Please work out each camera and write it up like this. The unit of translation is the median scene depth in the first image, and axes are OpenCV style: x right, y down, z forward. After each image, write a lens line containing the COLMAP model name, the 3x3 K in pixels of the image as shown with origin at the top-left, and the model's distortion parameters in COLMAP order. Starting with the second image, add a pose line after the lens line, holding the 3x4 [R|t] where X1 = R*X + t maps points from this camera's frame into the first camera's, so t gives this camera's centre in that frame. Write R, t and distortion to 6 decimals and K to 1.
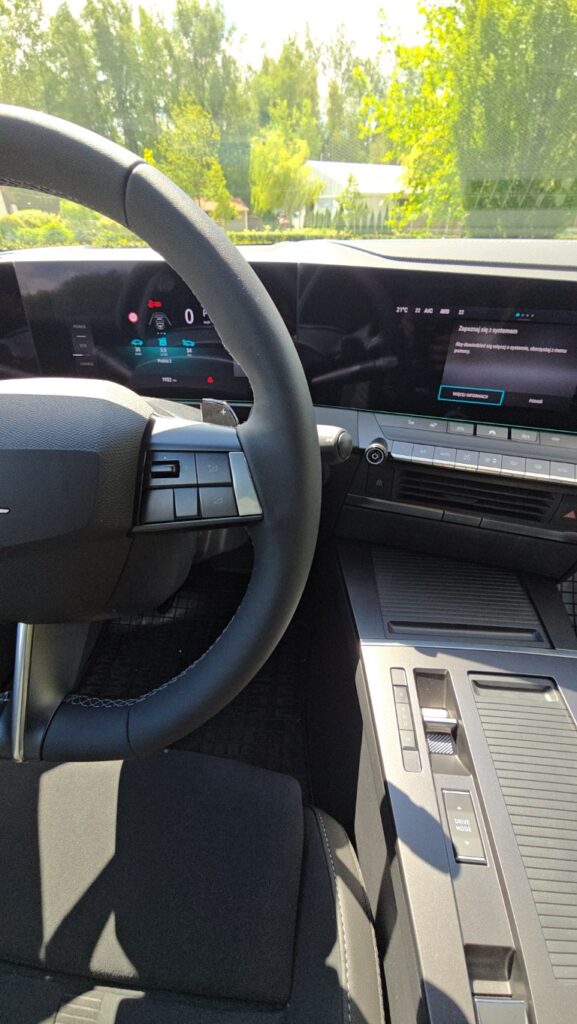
lens RADIAL K [[420.2, 0, 288.5], [0, 420.2, 512.0], [0, 0, 1]] dist [-0.003568, -0.000553]
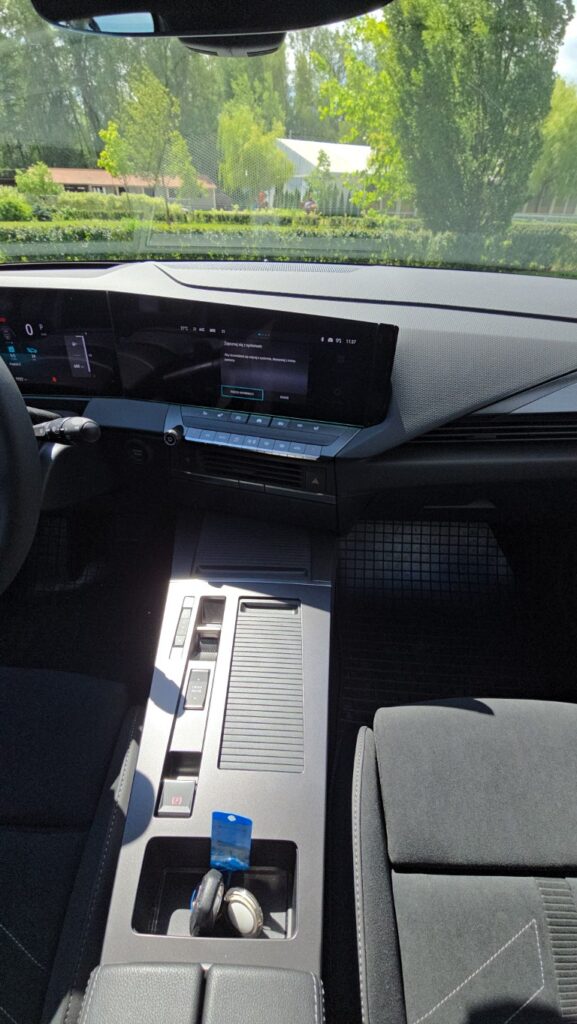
lens RADIAL K [[415.8, 0, 287.9], [0, 415.8, 513.3], [0, 0, 1]] dist [0.012562, -0.011290]
pose [[0.998357, -0.017774, 0.054482, 0.452865], [0.015736, 0.999169, 0.037611, 0.052240], [-0.055105, -0.036692, 0.997806, -0.313710]]
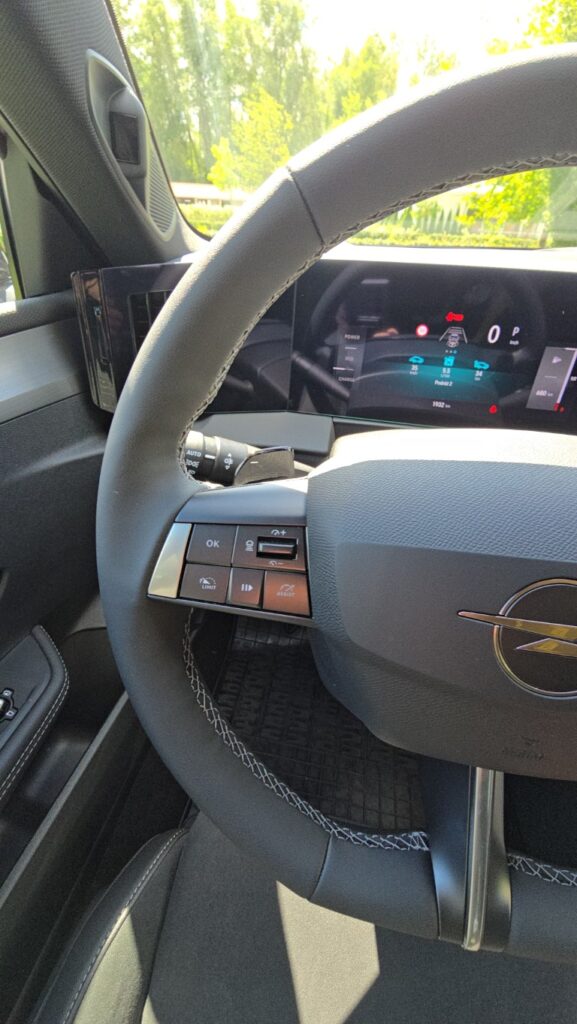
lens RADIAL K [[420.2, 0, 288.5], [0, 420.2, 512.0], [0, 0, 1]] dist [-0.003568, -0.000553]
pose [[0.991785, 0.101660, -0.077638, -0.524758], [-0.100849, 0.994799, 0.014299, -0.084313], [0.078688, -0.006351, 0.996879, 0.133681]]
